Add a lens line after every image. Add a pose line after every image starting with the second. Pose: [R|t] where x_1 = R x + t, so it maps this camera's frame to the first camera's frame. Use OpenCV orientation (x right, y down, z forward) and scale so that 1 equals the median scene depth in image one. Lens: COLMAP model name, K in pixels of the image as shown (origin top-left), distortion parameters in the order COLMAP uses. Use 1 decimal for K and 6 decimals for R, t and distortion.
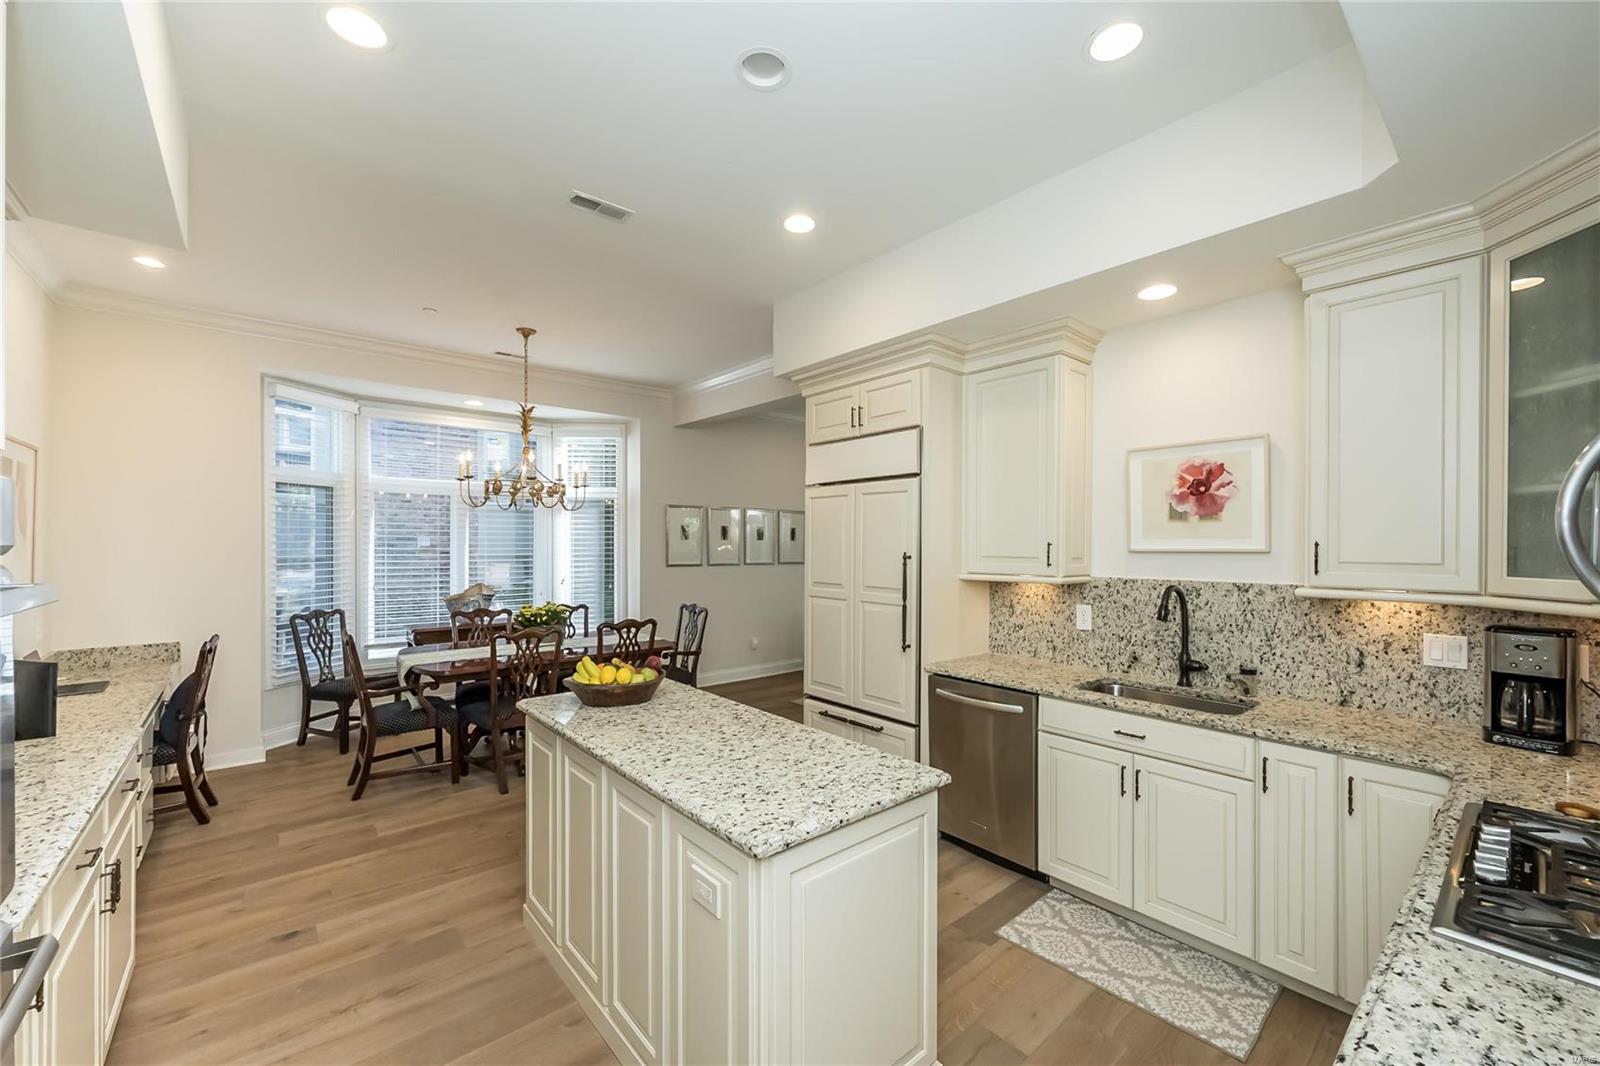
lens RADIAL K [[629.9, 0, 800.8], [0, 629.9, 543.2], [0, 0, 1]] dist [0.004169, 0.000059]
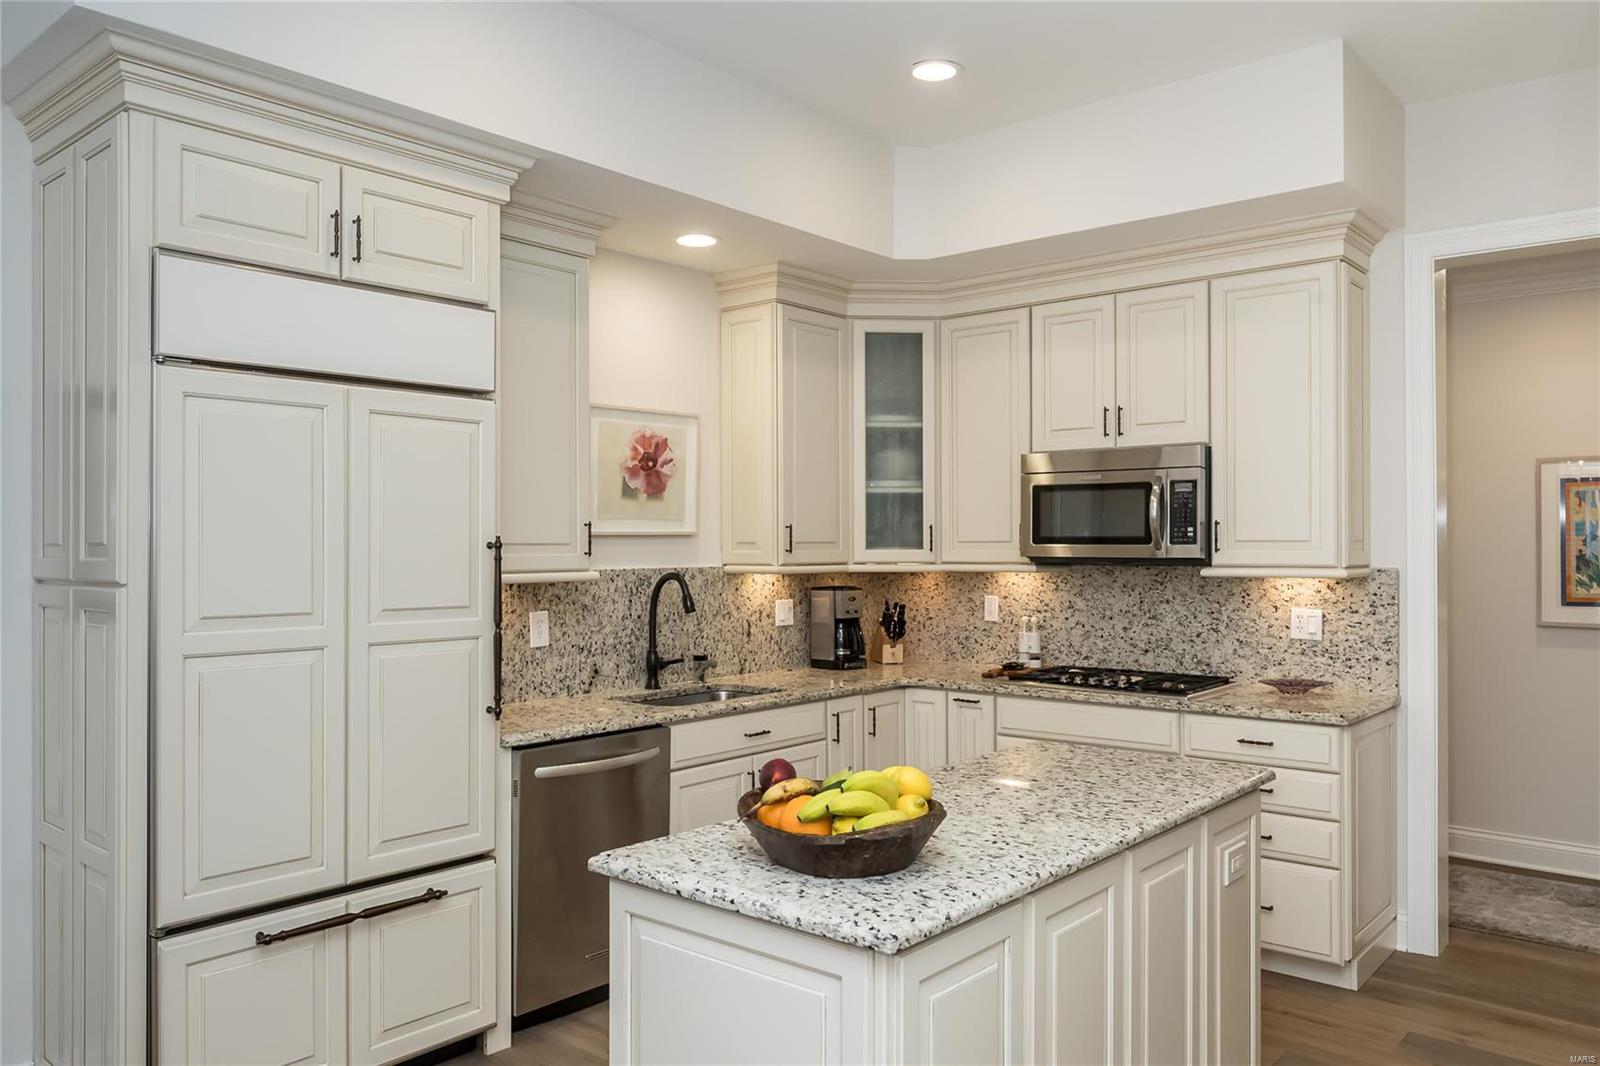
lens RADIAL K [[1132.4, 0, 799.9], [0, 1132.4, 532.5], [0, 0, 1]] dist [-0.004644, -0.000438]
pose [[-0.137221, 0.005625, 0.990525, -0.958349], [-0.000304, 0.999984, -0.005721, 0.018966], [-0.990540, -0.001087, -0.137217, 1.005936]]
